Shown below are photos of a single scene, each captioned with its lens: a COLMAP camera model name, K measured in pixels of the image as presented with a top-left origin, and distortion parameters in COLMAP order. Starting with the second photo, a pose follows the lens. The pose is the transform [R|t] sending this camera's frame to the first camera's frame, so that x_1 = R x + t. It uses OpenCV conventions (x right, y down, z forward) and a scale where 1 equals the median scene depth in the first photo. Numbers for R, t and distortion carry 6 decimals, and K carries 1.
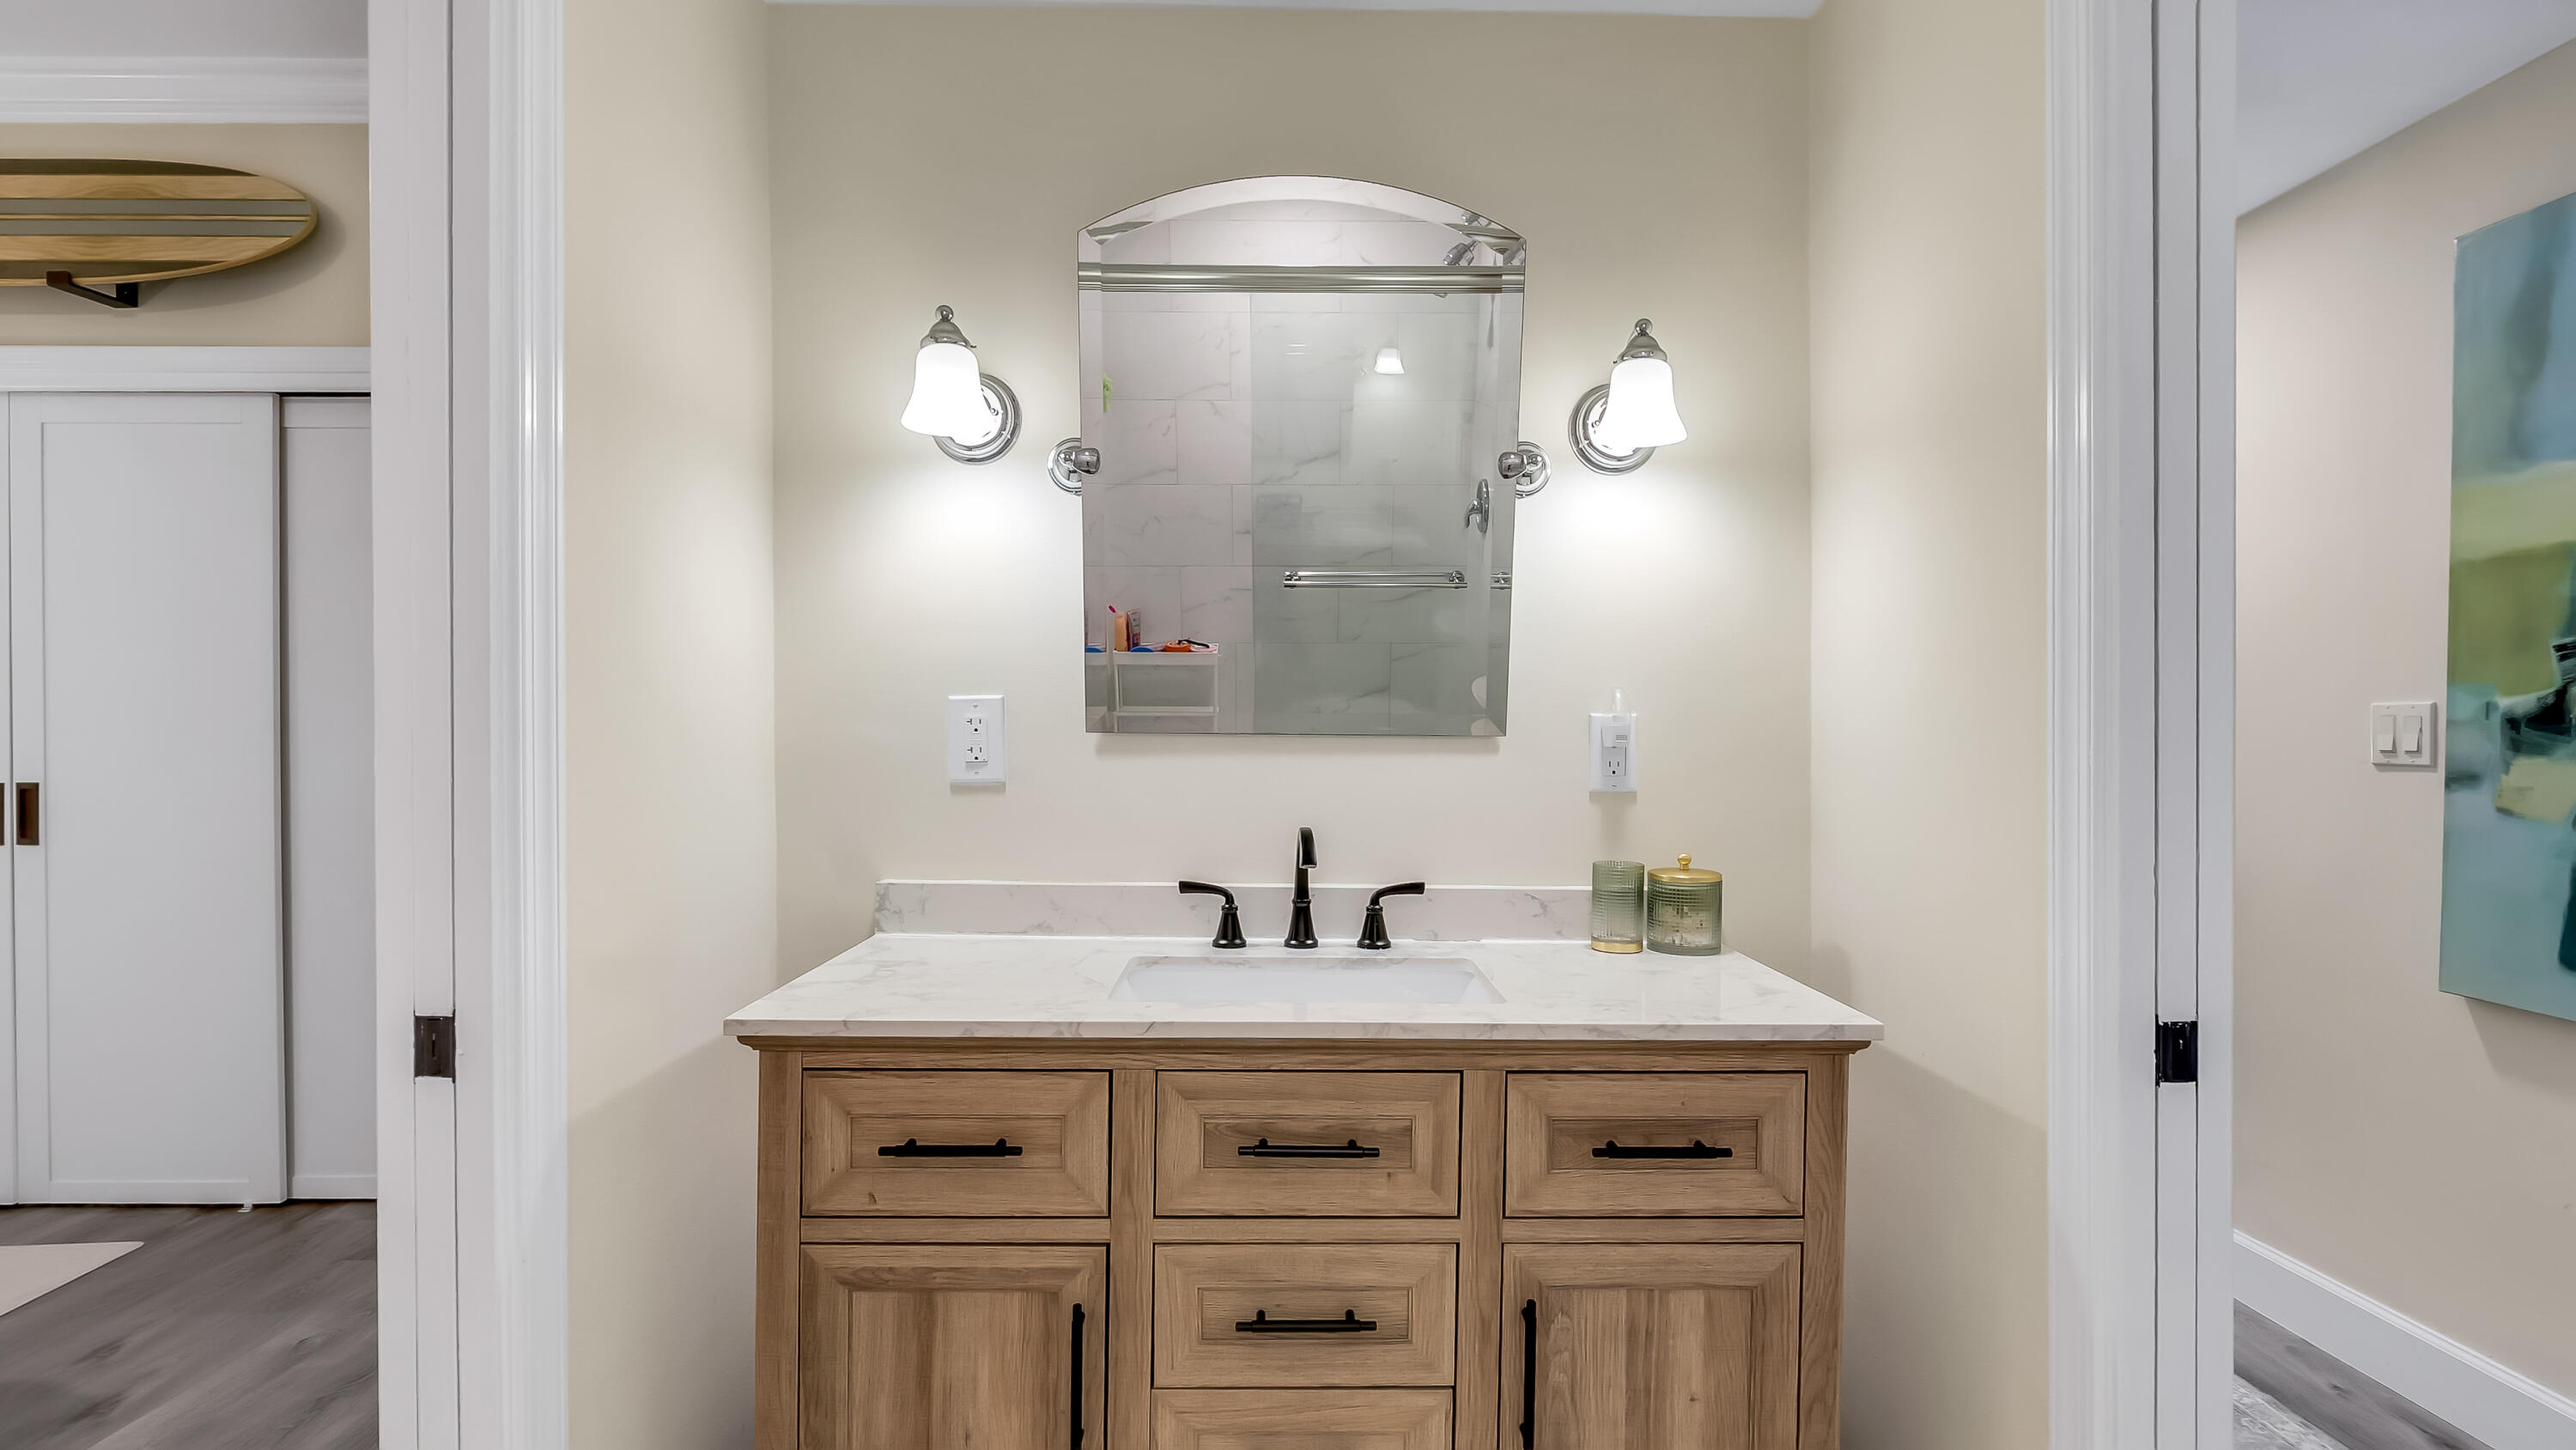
lens RADIAL K [[1186.1, 0, 1294.2], [0, 1186.1, 734.9], [0, 0, 1]] dist [-0.002262, 0.000066]
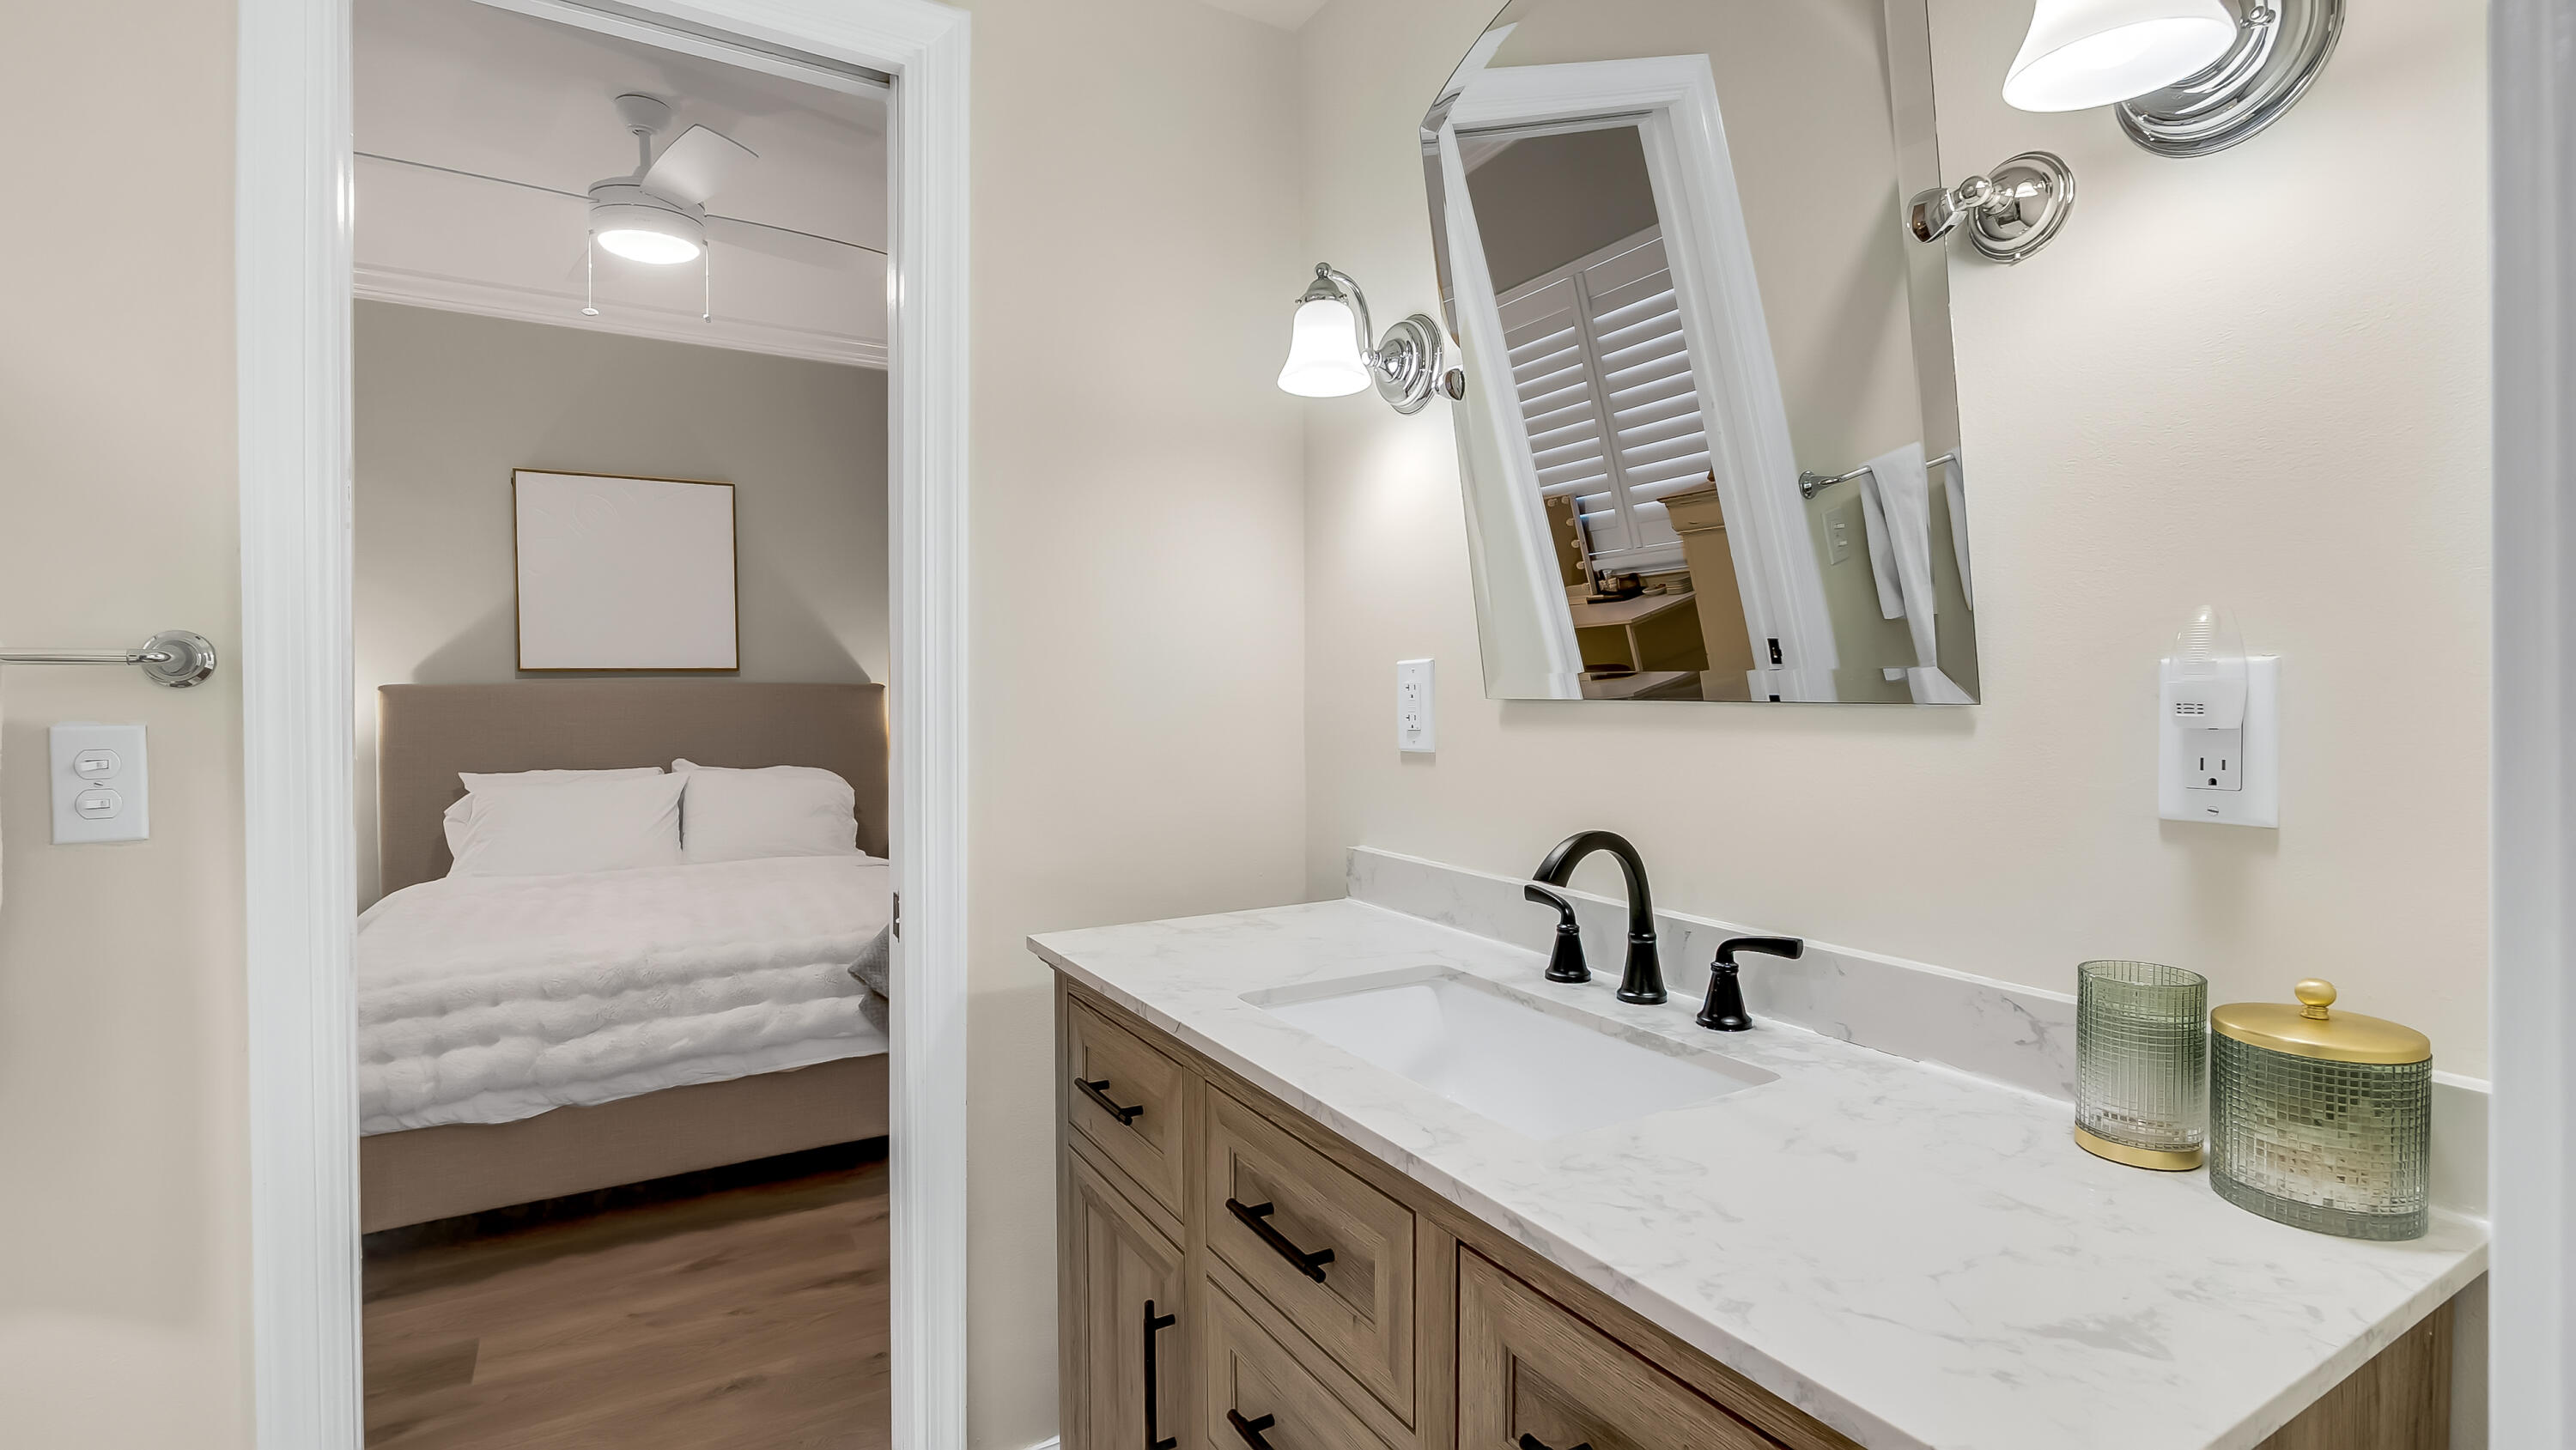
lens RADIAL K [[1178.4, 0, 1284.6], [0, 1178.4, 709.3], [0, 0, 1]] dist [-0.001419, 0.000741]
pose [[0.491678, 0.005782, -0.870758, 0.512741], [-0.001281, 0.999982, 0.005916, 0.000823], [0.870776, -0.001794, 0.491677, 0.469970]]
